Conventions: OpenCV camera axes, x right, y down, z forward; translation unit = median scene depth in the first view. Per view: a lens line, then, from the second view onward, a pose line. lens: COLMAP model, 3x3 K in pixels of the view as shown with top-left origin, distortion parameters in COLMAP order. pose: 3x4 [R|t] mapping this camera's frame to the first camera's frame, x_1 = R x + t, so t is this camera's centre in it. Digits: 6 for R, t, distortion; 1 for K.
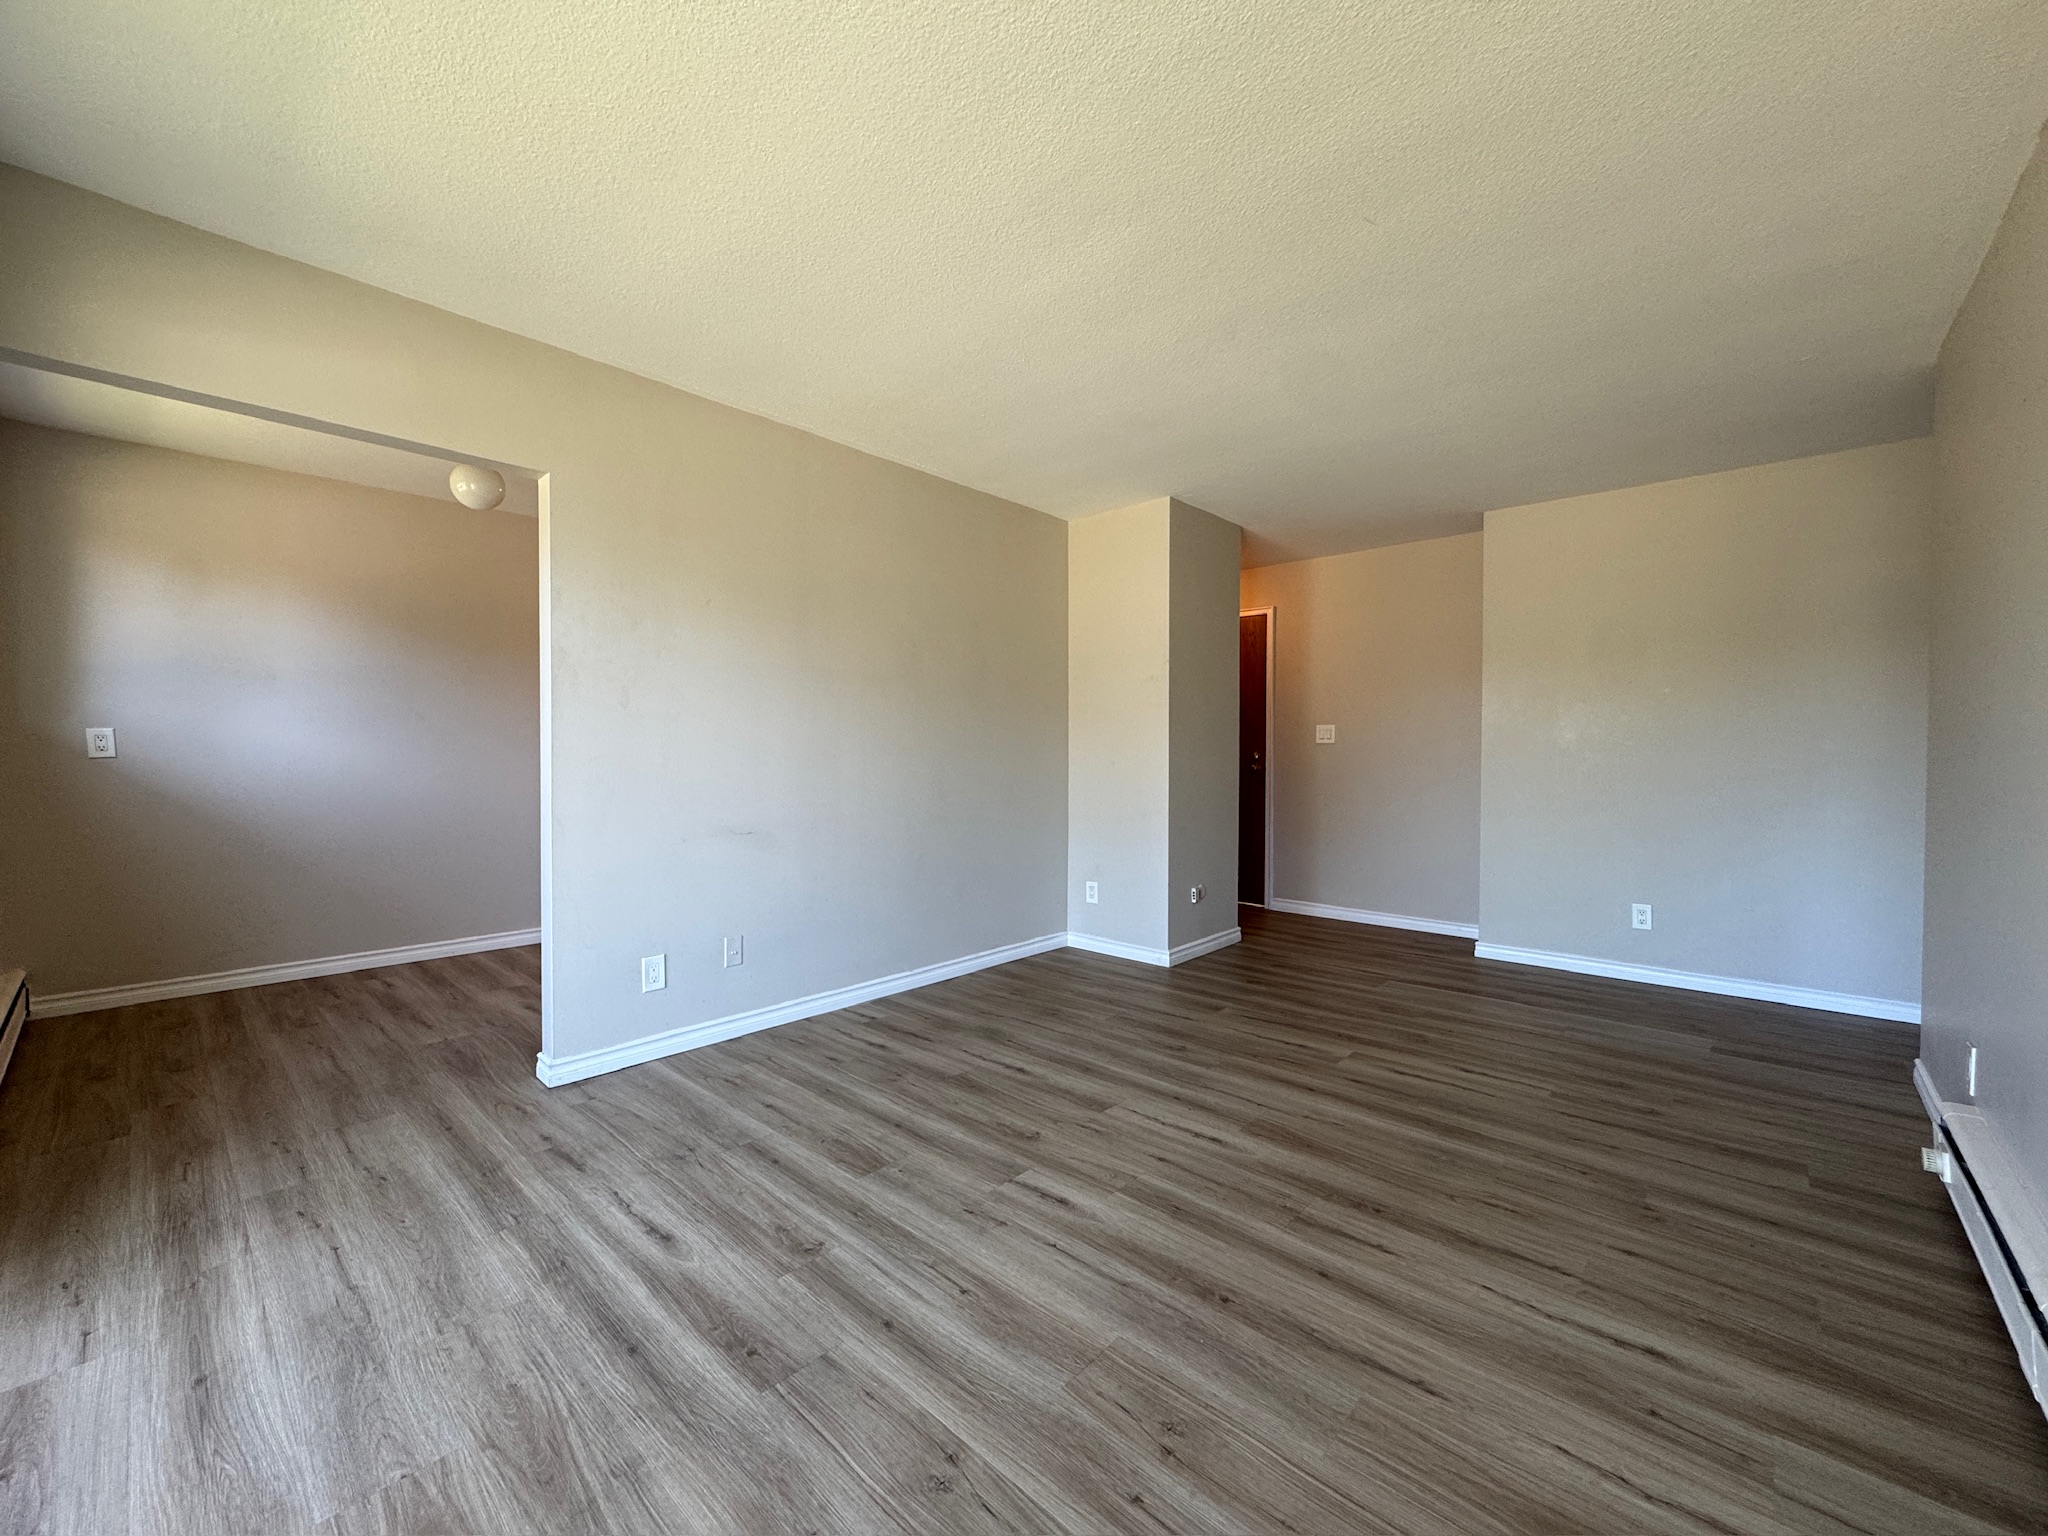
lens RADIAL K [[812.9, 0, 1020.4], [0, 812.9, 767.8], [0, 0, 1]] dist [-0.000330, -0.000365]
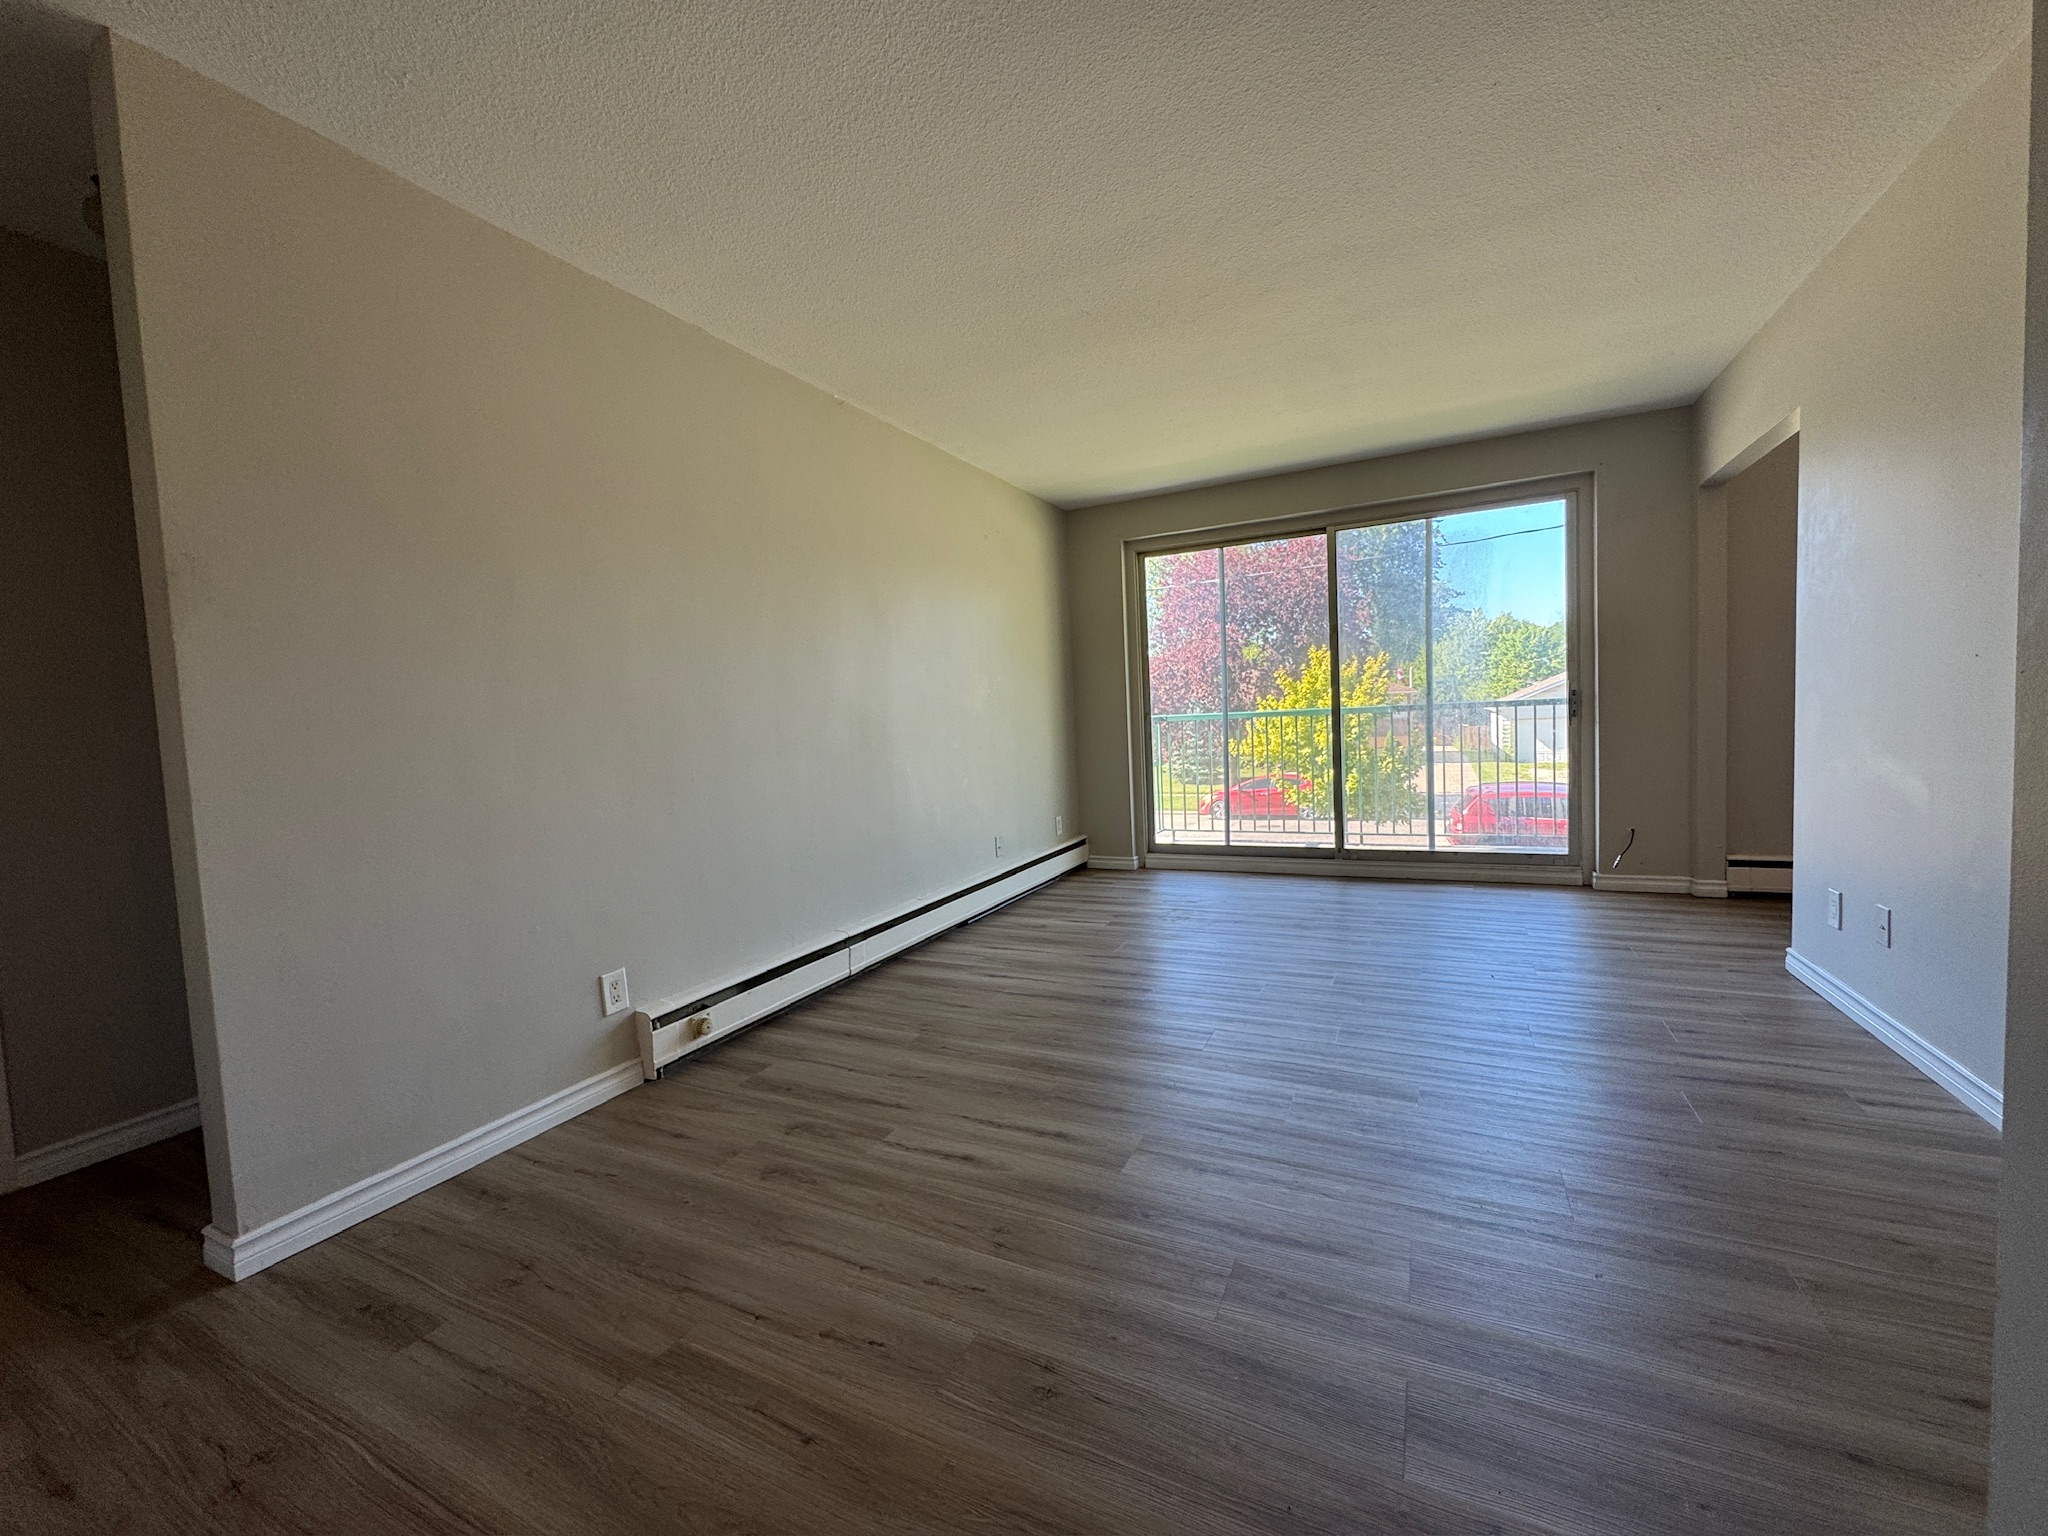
lens RADIAL K [[812.9, 0, 1020.4], [0, 812.9, 767.8], [0, 0, 1]] dist [-0.000330, -0.000365]
pose [[-0.962999, 0.058837, -0.263005, 0.895696], [0.038785, 0.995976, 0.080797, -0.016611], [0.266701, 0.067607, -0.961405, 2.216691]]
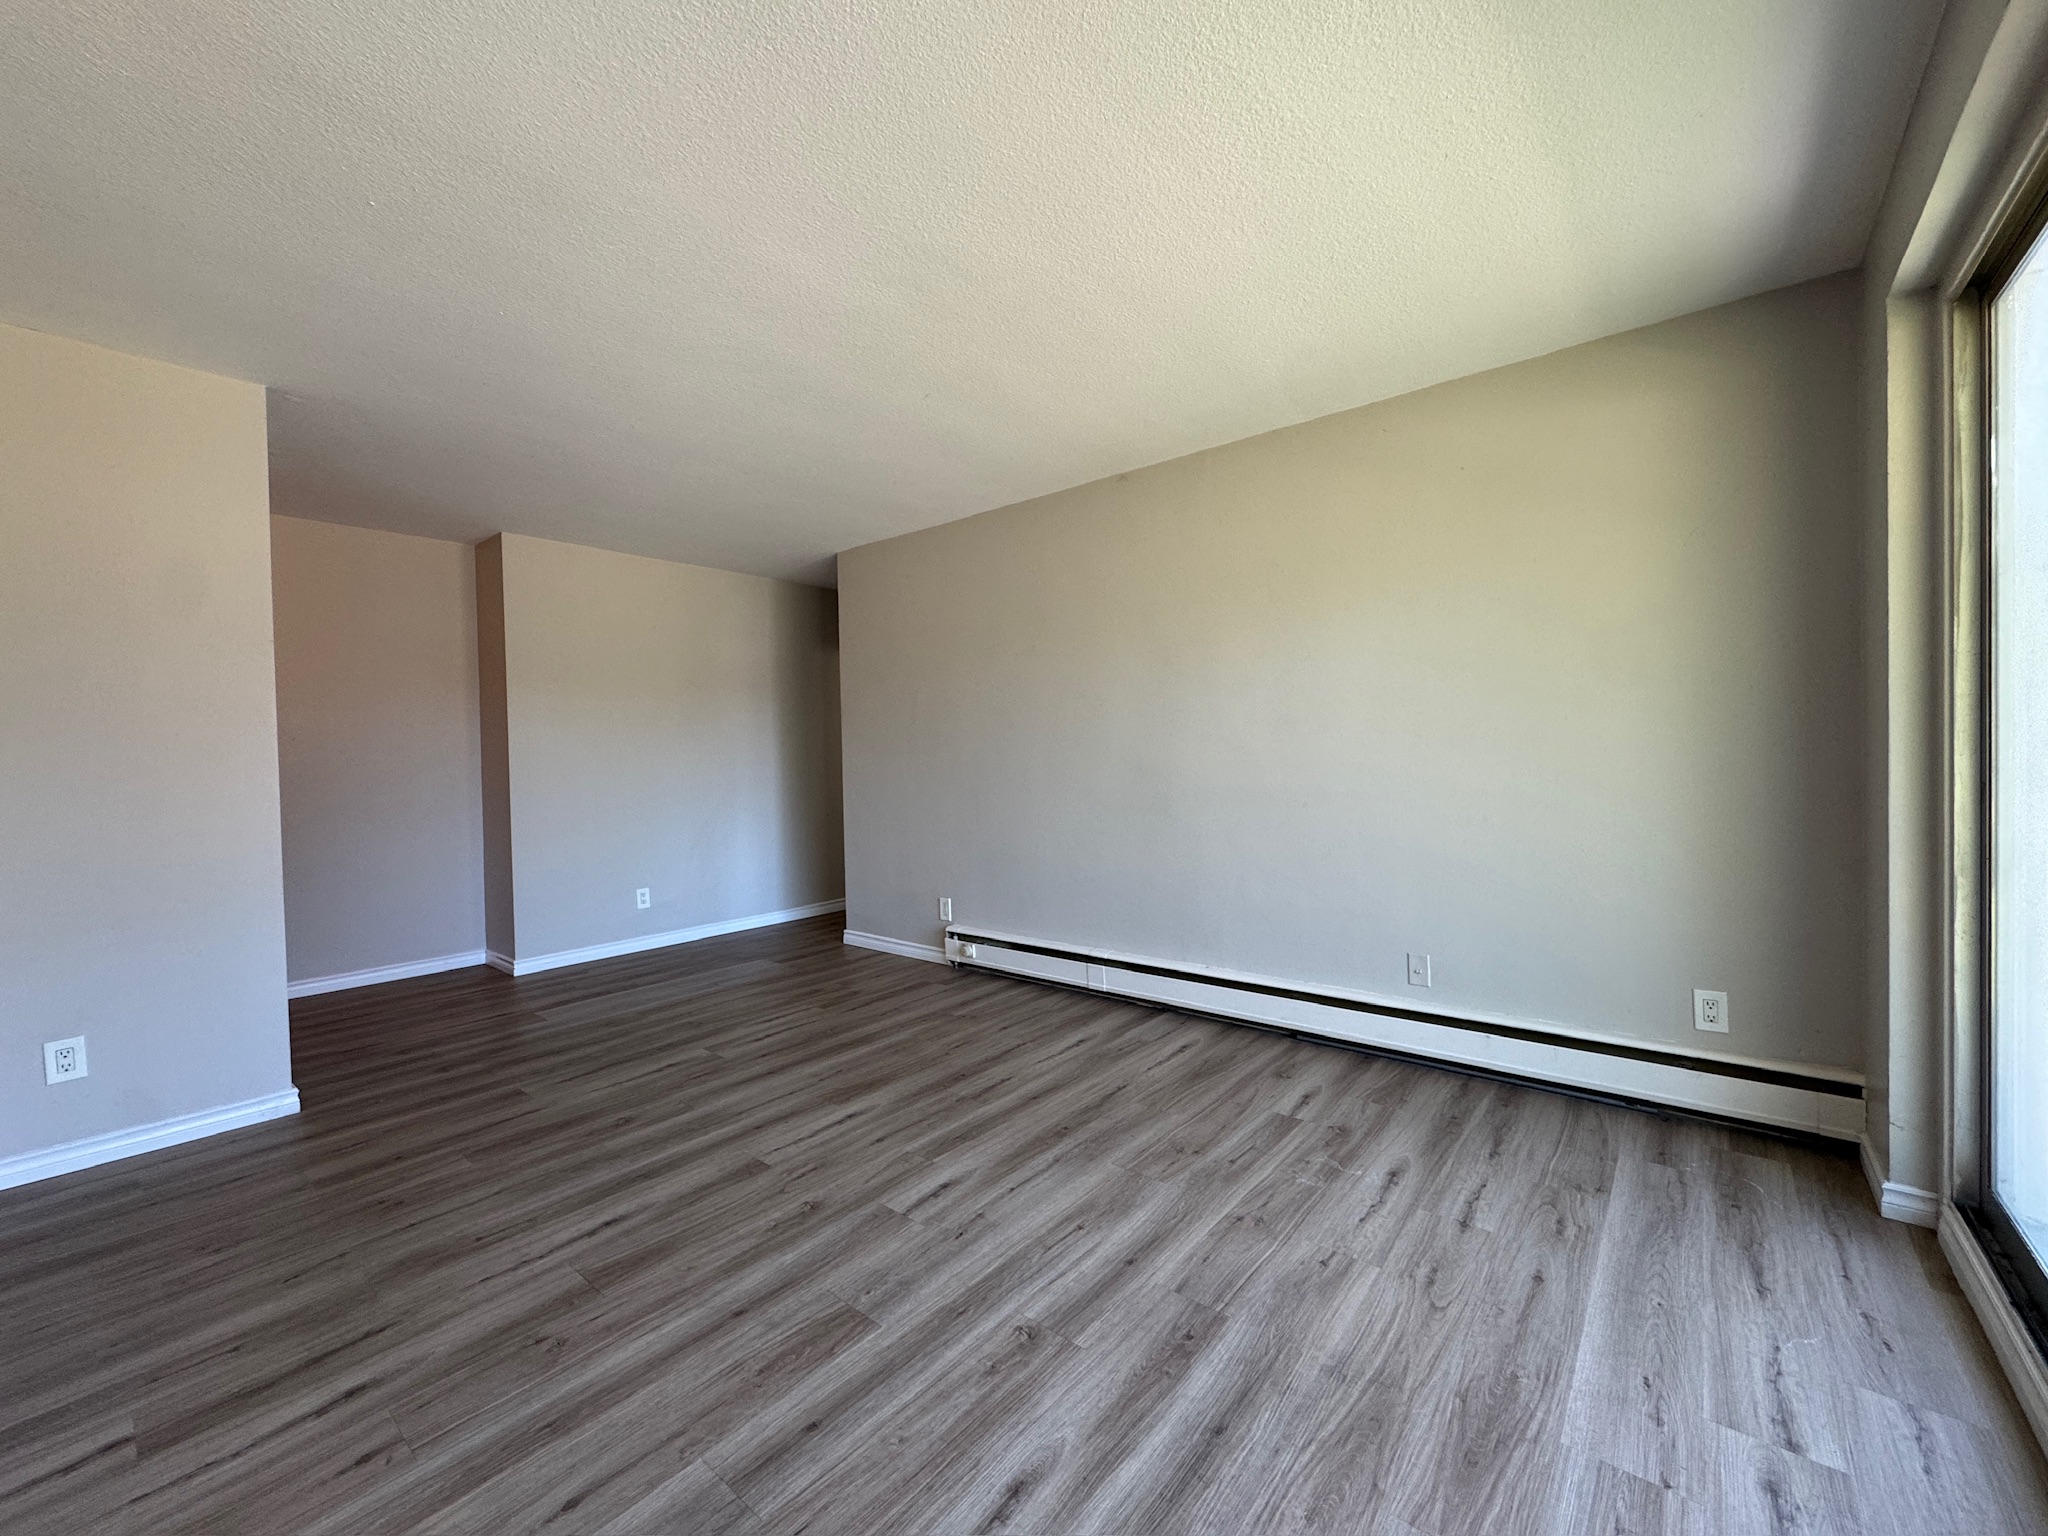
lens RADIAL K [[812.9, 0, 1020.4], [0, 812.9, 767.8], [0, 0, 1]] dist [-0.000330, -0.000365]
pose [[-0.043846, -0.018854, 0.998860, -0.964759], [0.039591, 0.999004, 0.020594, -0.039880], [-0.998254, 0.040449, -0.043056, 0.869312]]
